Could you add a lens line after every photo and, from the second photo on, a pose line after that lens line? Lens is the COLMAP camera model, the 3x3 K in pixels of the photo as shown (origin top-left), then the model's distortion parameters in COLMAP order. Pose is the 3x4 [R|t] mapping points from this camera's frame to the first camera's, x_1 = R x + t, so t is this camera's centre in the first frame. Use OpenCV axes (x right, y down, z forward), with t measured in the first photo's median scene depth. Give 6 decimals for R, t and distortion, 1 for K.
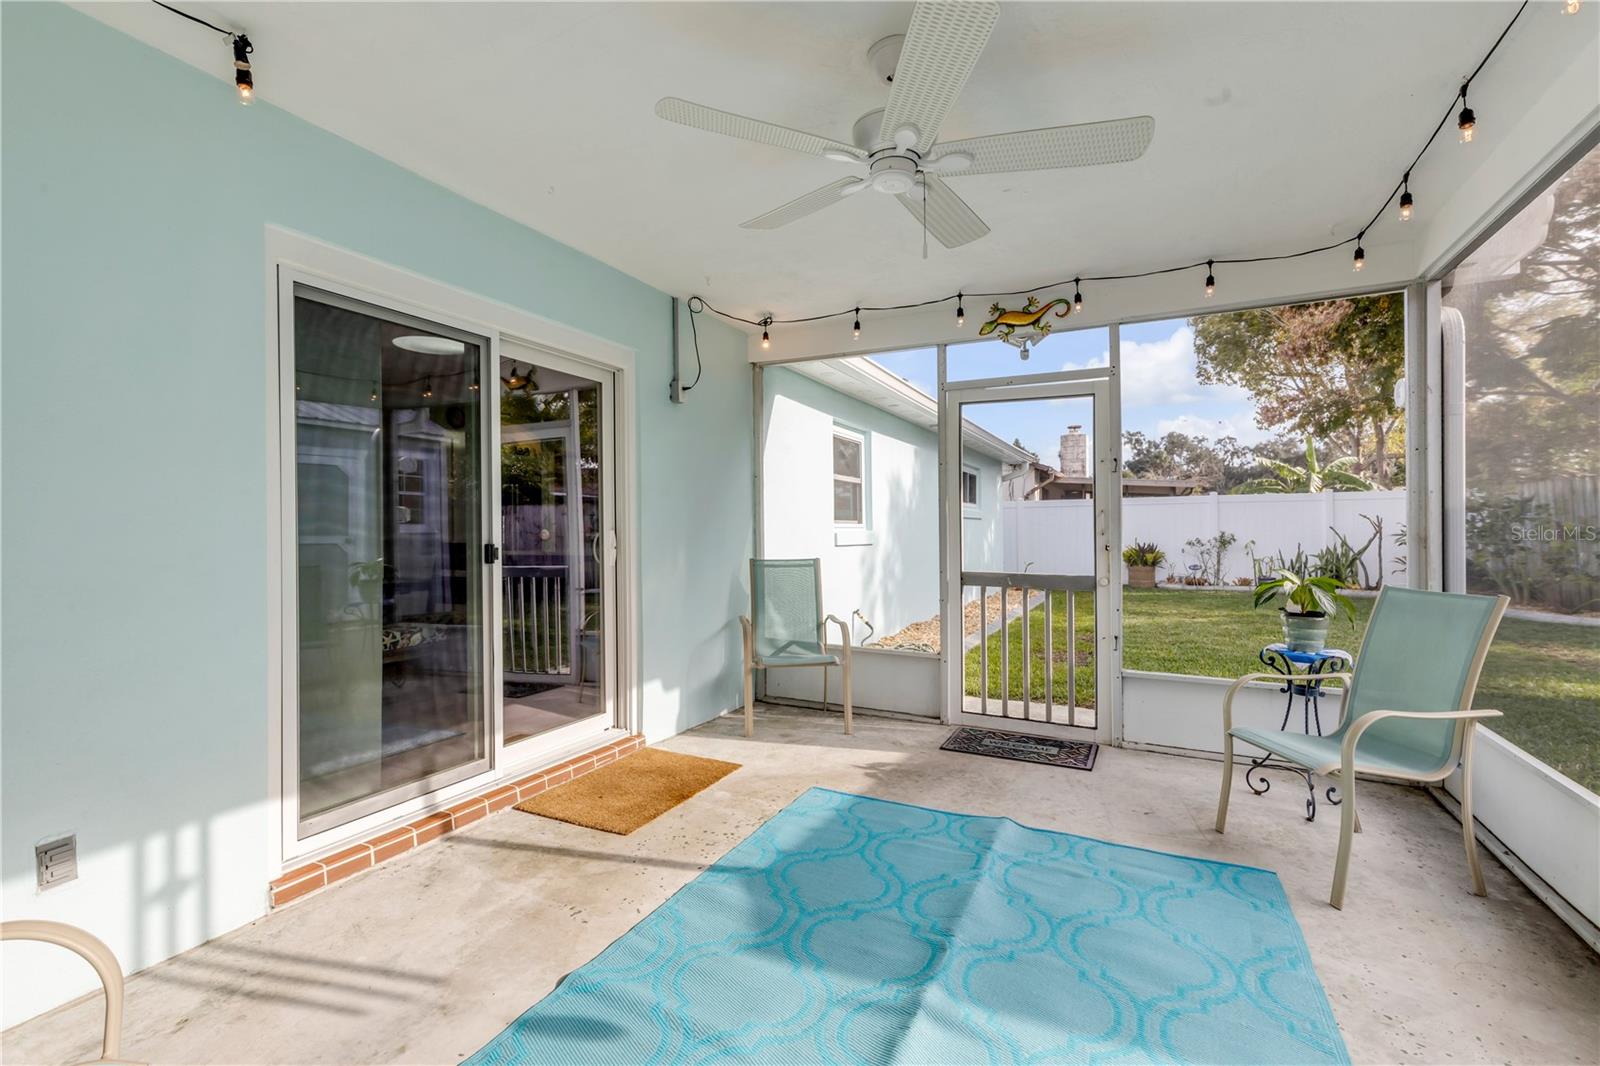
lens RADIAL K [[717.0, 0, 800.0], [0, 717.0, 533.6], [0, 0, 1]] dist [0.005446, -0.000049]
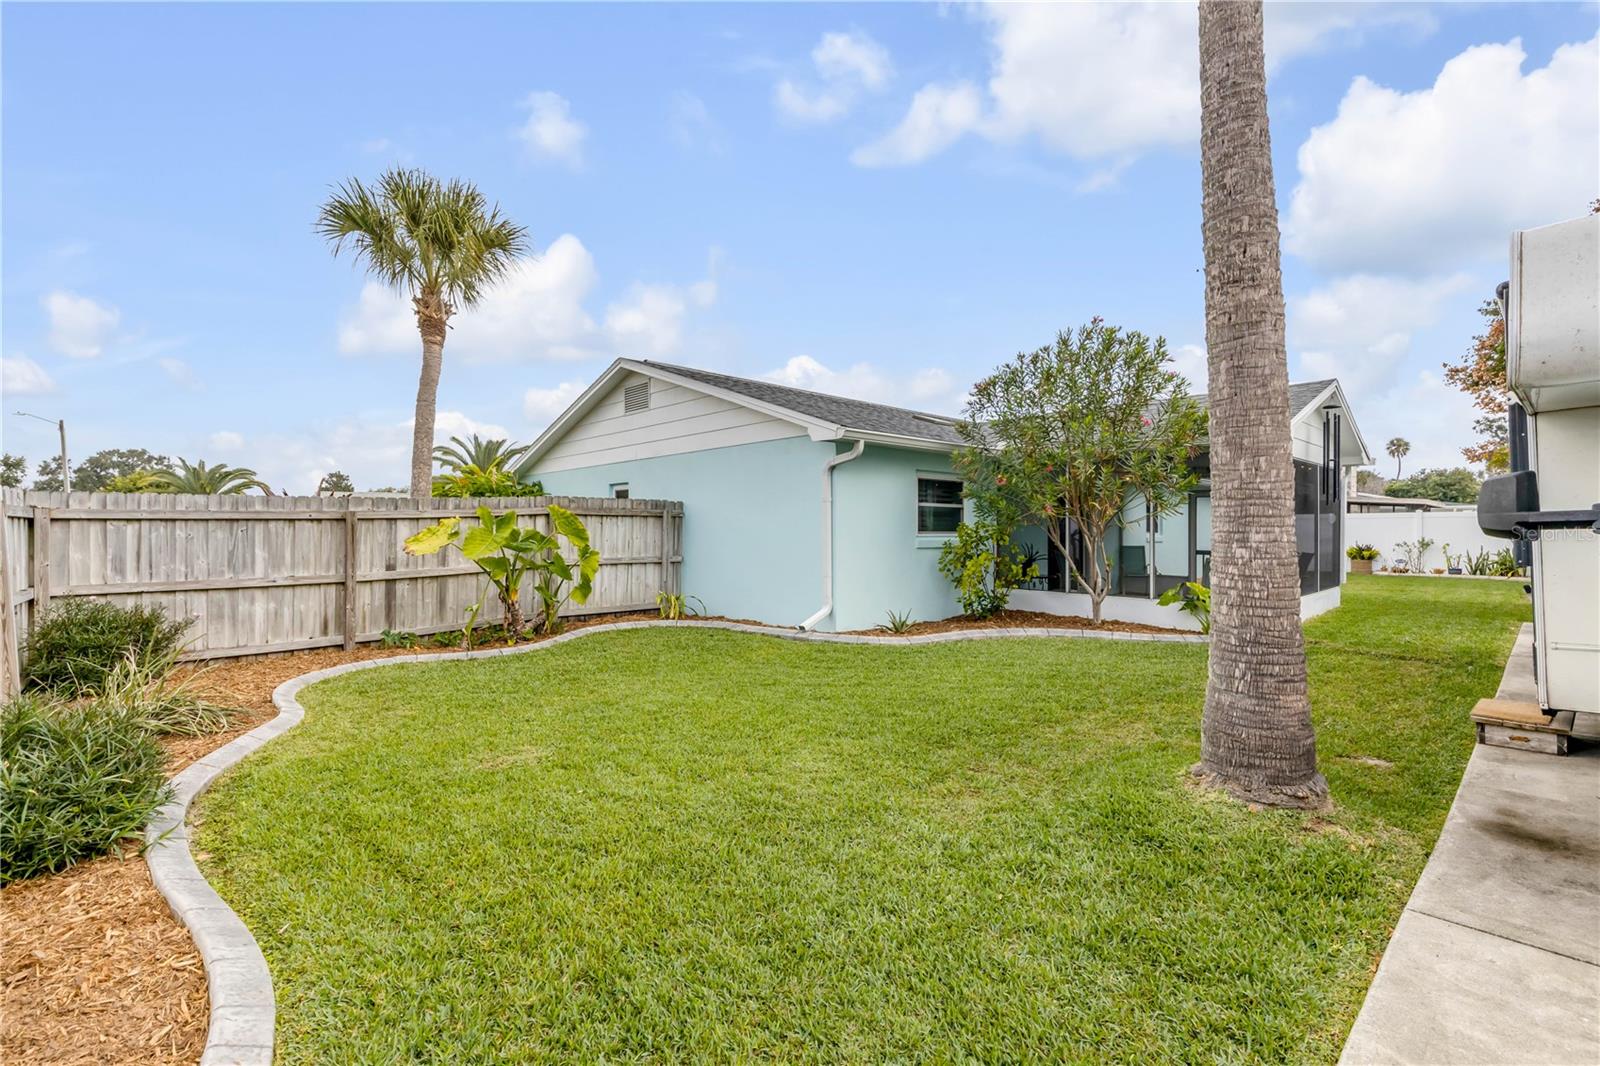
lens RADIAL K [[717.0, 0, 799.3], [0, 717.0, 530.6], [0, 0, 1]] dist [0.005446, -0.000049]
pose [[0.937498, 0.002669, -0.347979, -0.099495], [-0.004973, 0.999971, -0.005729, -0.001369], [0.347954, 0.007102, 0.937485, -0.824720]]
